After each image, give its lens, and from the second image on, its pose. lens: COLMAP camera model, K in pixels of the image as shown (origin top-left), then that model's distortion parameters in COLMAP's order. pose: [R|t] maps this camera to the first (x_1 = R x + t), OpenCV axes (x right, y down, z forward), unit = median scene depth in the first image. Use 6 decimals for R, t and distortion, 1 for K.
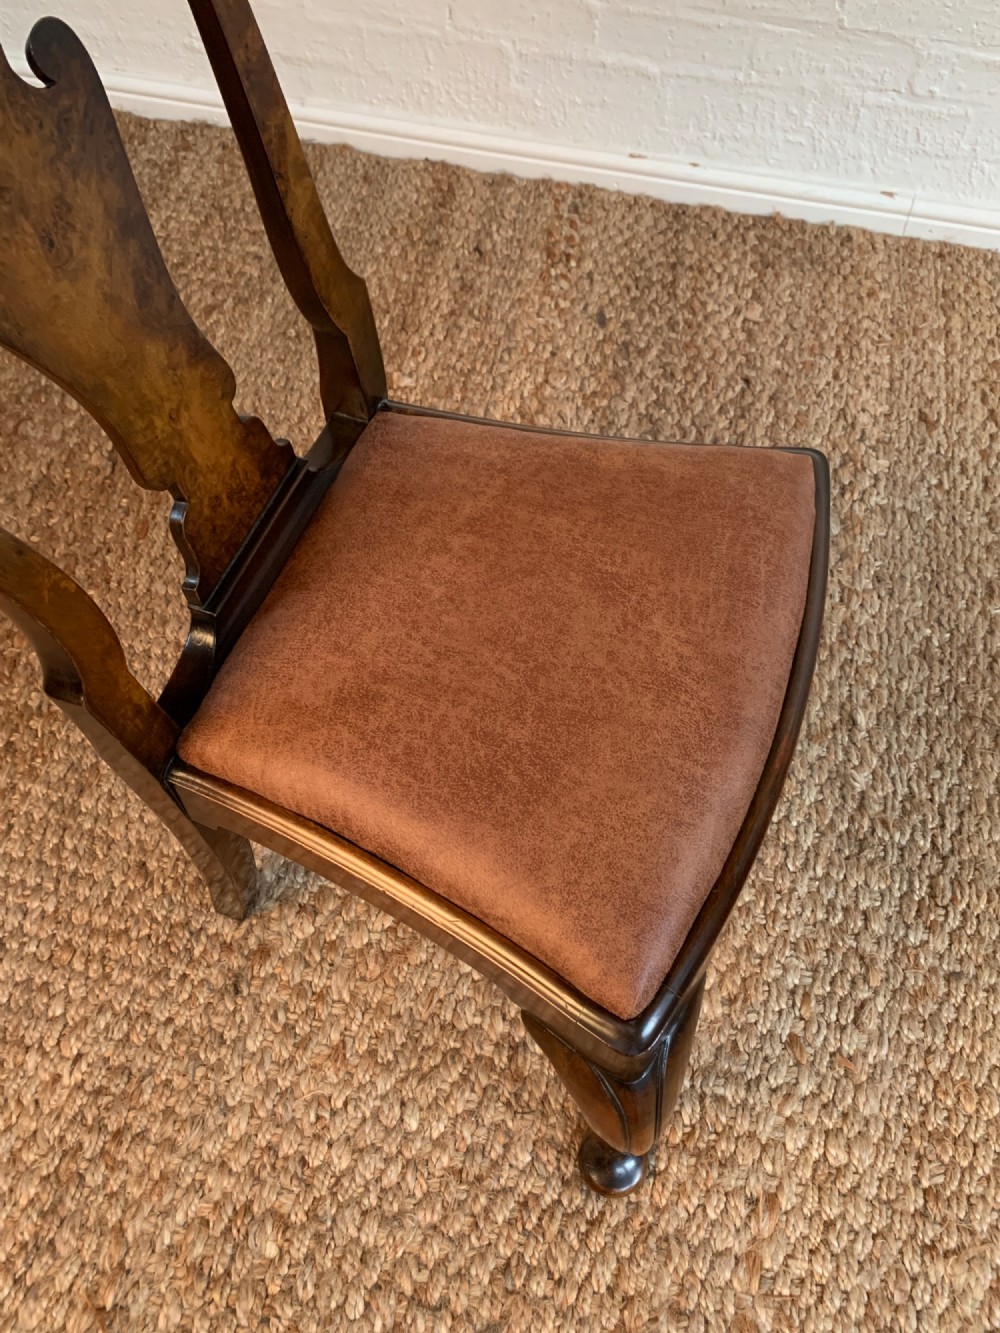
lens RADIAL K [[1122.0, 0, 498.9], [0, 1122.0, 658.2], [0, 0, 1]] dist [0.015840, -0.015918]
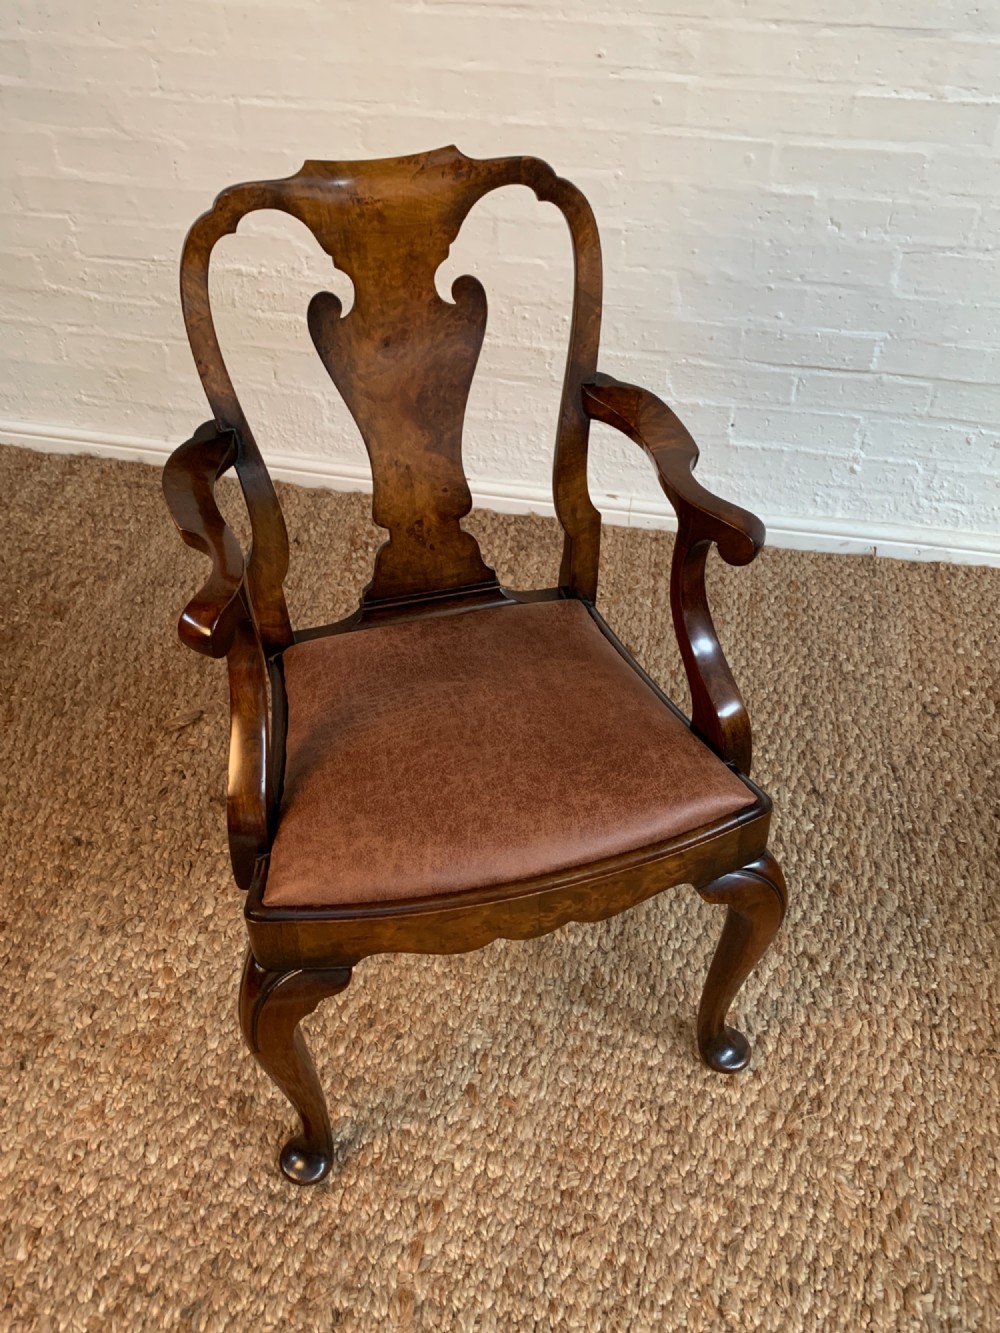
lens RADIAL K [[1249.1, 0, 504.7], [0, 1249.1, 650.2], [0, 0, 1]] dist [0.000408, 0.000000]
pose [[0.999343, -0.016115, 0.032463, 0.250493], [0.025657, 0.947196, -0.319627, 0.309093], [-0.025598, 0.320250, 0.946987, -0.436925]]
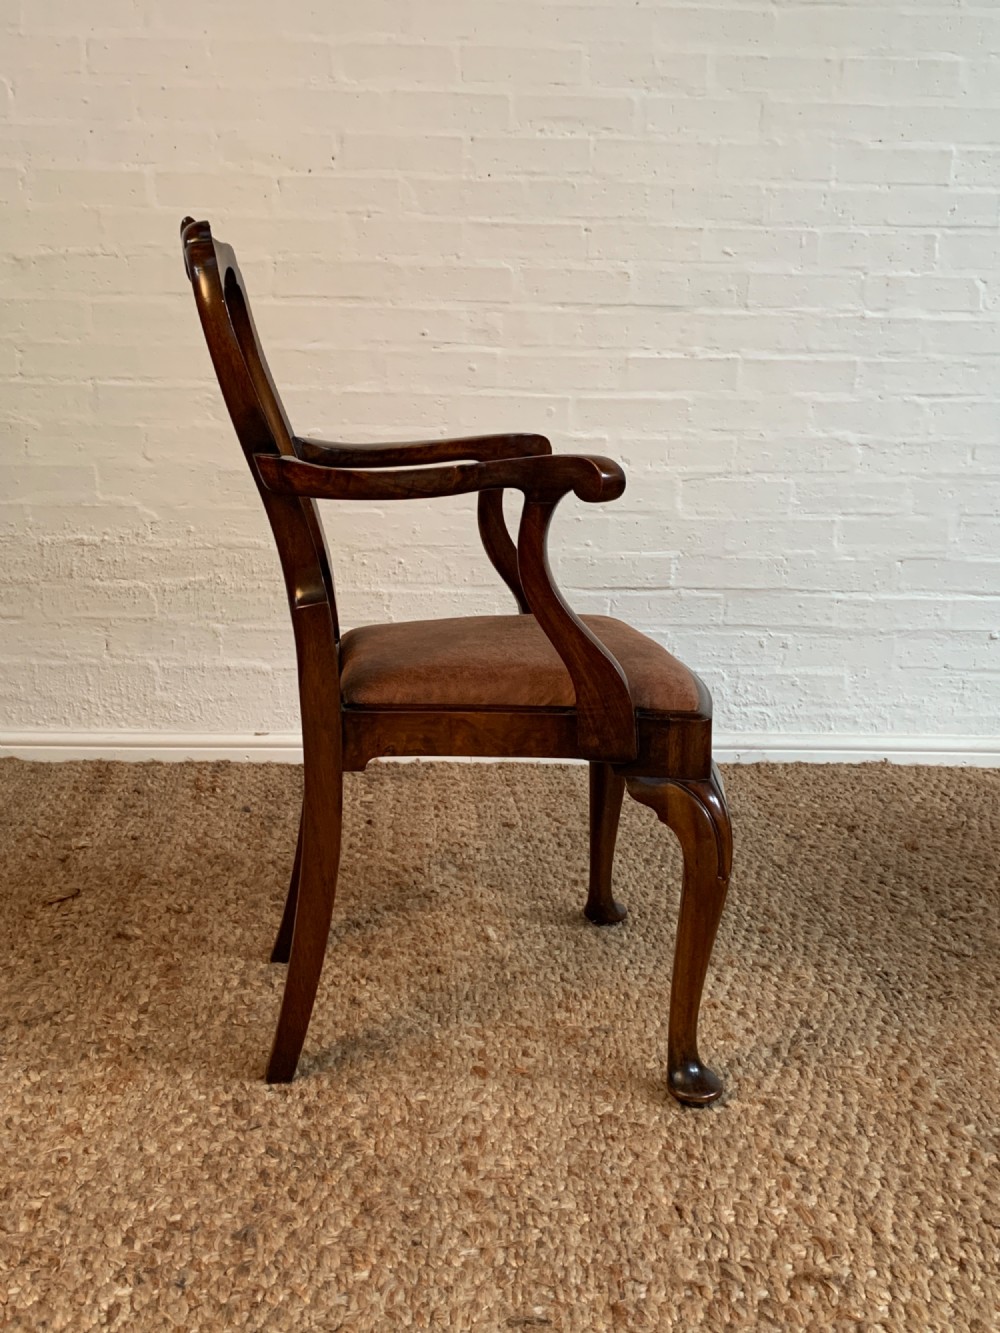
lens RADIAL K [[1433.9, 0, 508.7], [0, 1433.9, 653.7], [0, 0, 1]] dist [0.006558, 0.000000]
pose [[0.954380, -0.027792, 0.297298, -0.135726], [0.234801, 0.684946, -0.689723, 1.038540], [-0.184464, 0.728064, 0.660225, -0.304374]]
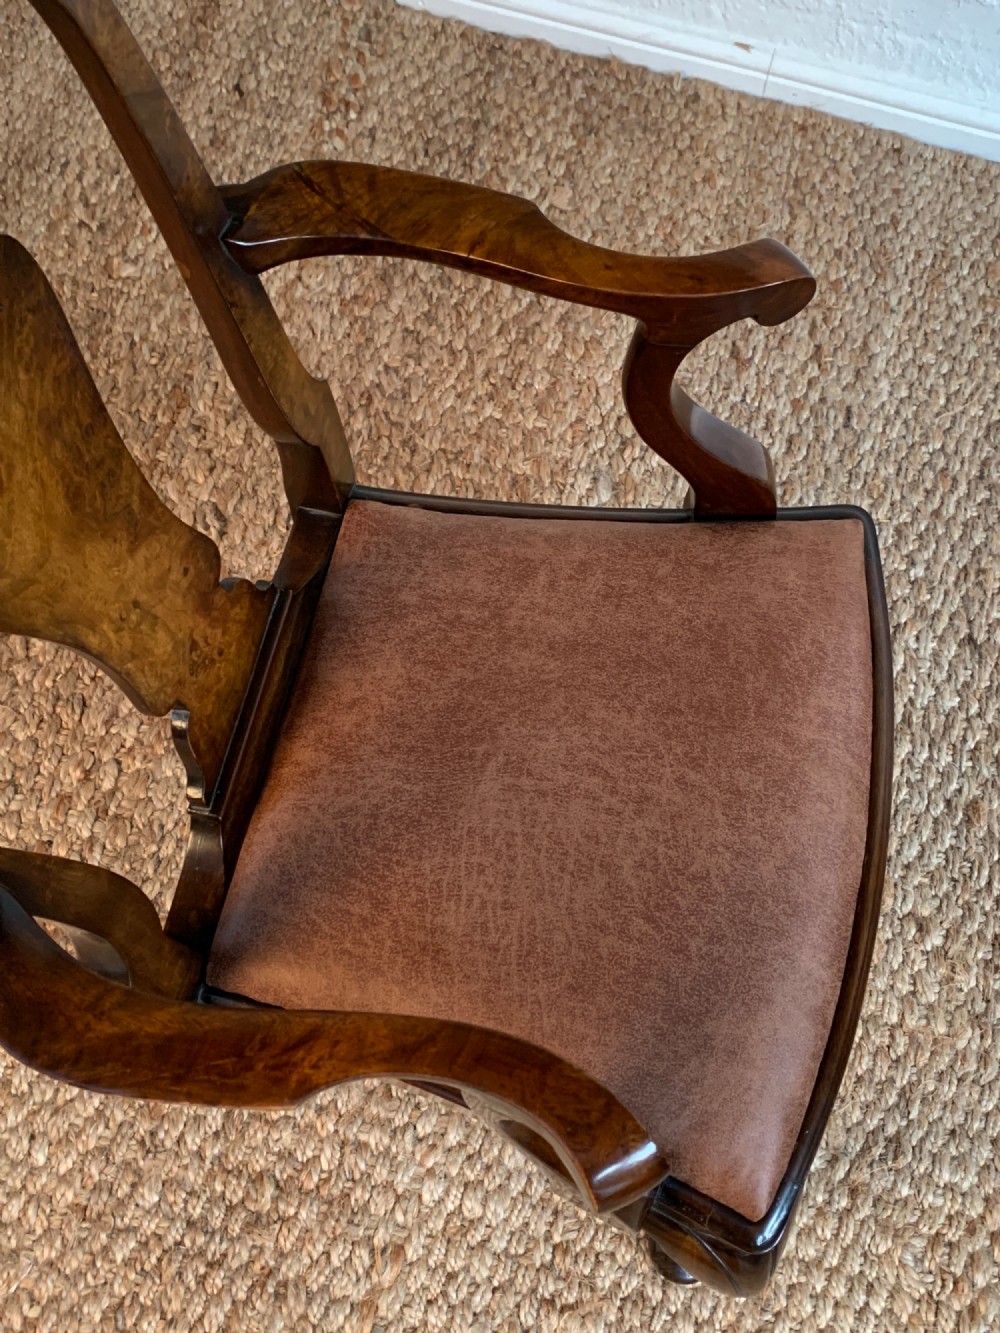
lens RADIAL K [[1433.9, 0, 522.6], [0, 1433.9, 649.0], [0, 0, 1]] dist [0.006558, 0.000000]
pose [[0.998918, 0.043090, 0.017500, 0.273625], [-0.045476, 0.983804, 0.173381, -0.229811], [-0.009745, -0.173989, 0.984699, -0.129596]]
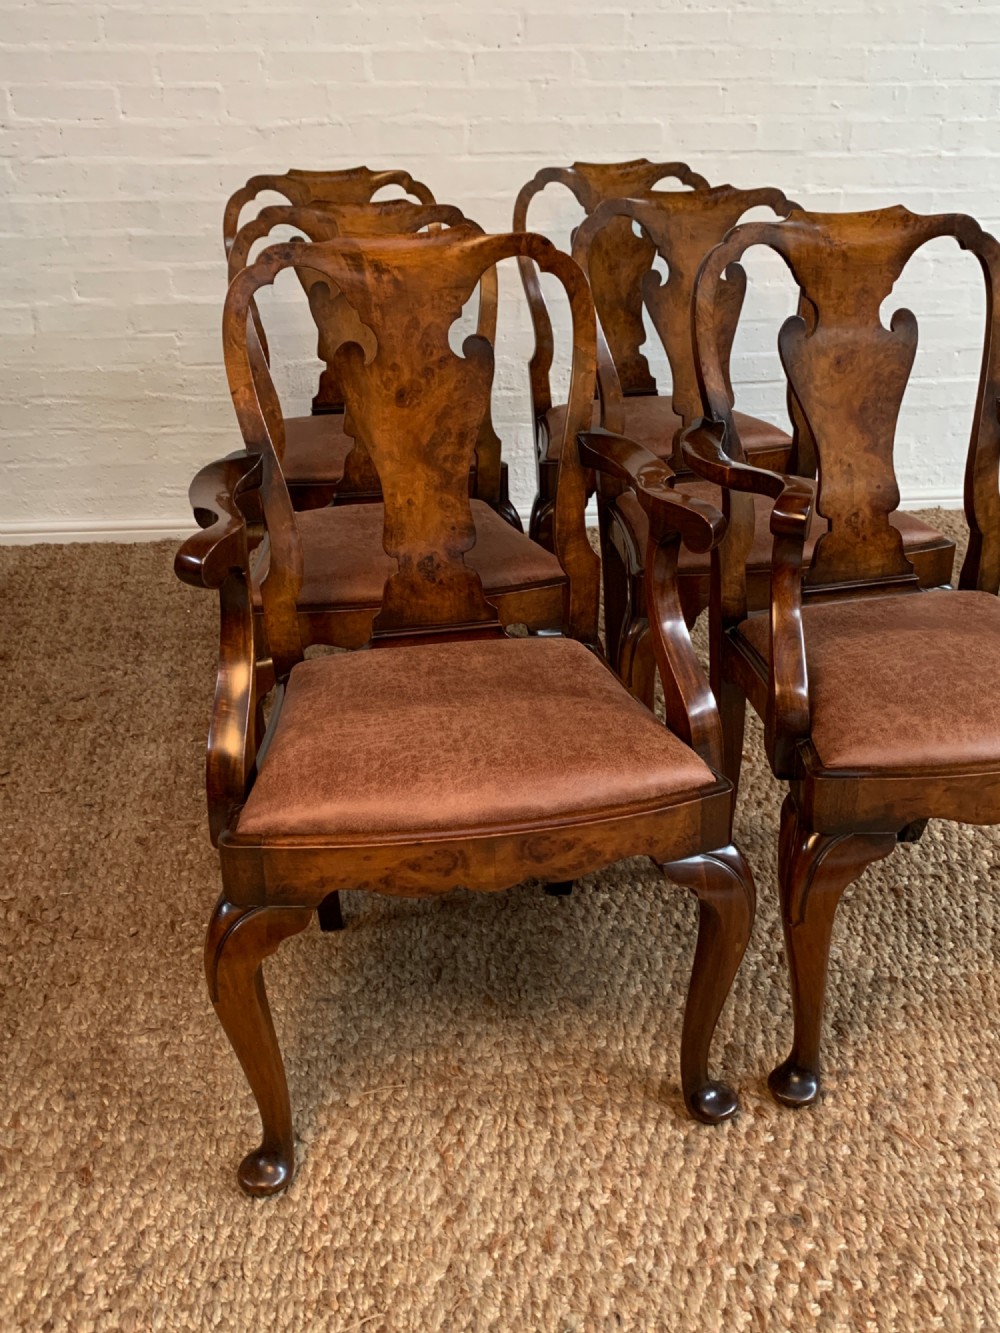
lens RADIAL K [[1335.6, 0, 502.1], [0, 1335.6, 665.0], [0, 0, 1]] dist [0.005270, 0.000000]
pose [[0.935494, -0.139446, 0.324663, -0.738830], [0.295949, 0.811209, -0.504335, 1.131267], [-0.193042, 0.567886, 0.800150, -0.686038]]
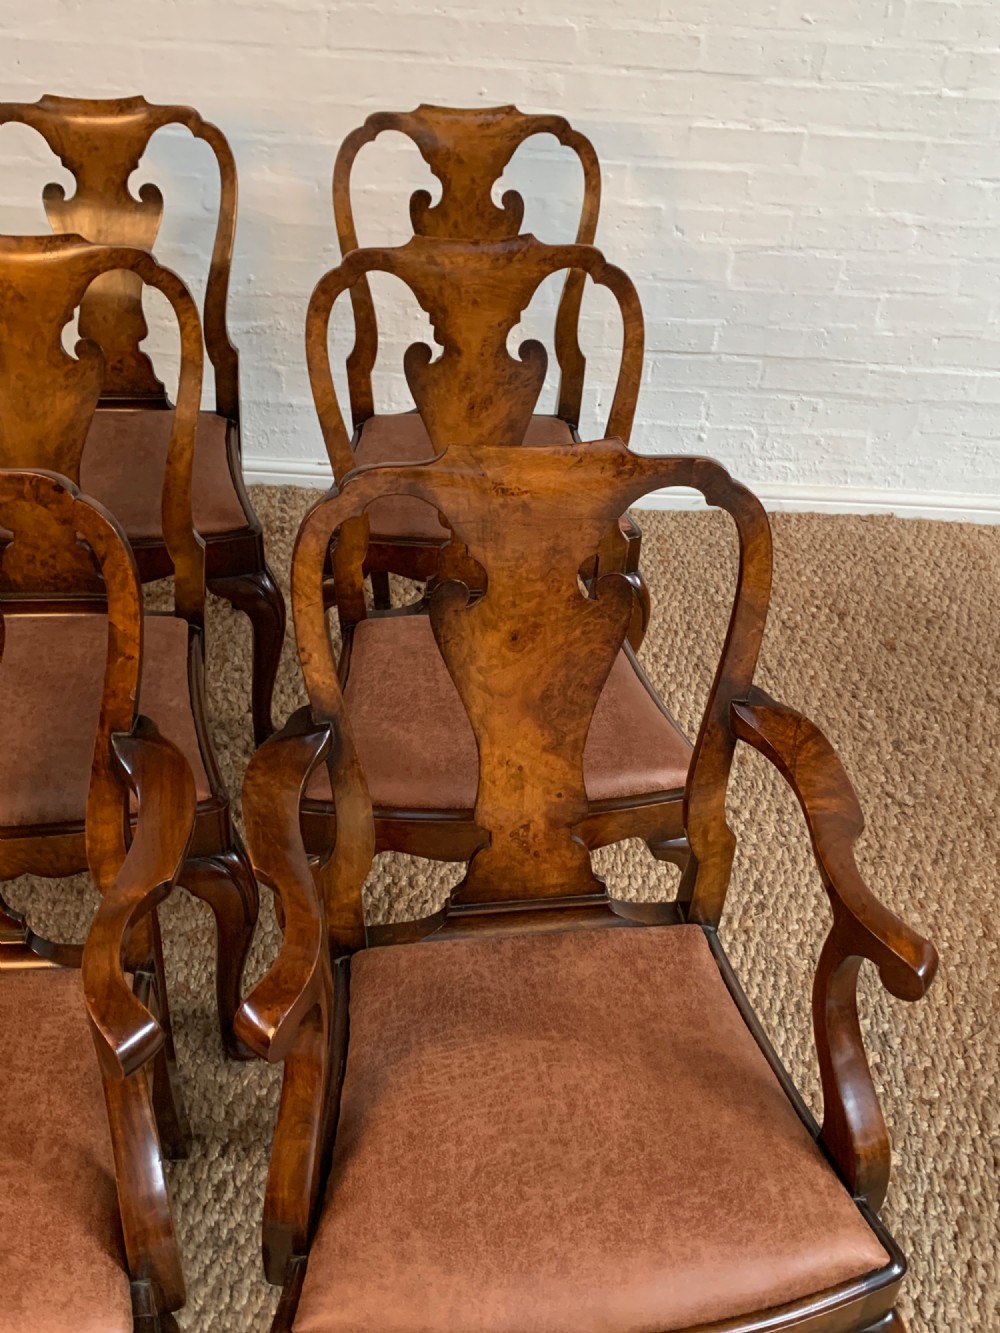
lens RADIAL K [[1335.6, 0, 511.4], [0, 1335.6, 661.4], [0, 0, 1]] dist [0.005270, 0.000000]
pose [[0.968585, -0.097697, 0.228686, -0.084713], [0.171173, 0.929001, -0.328112, 0.569259], [-0.180394, 0.356950, 0.916540, -0.748245]]
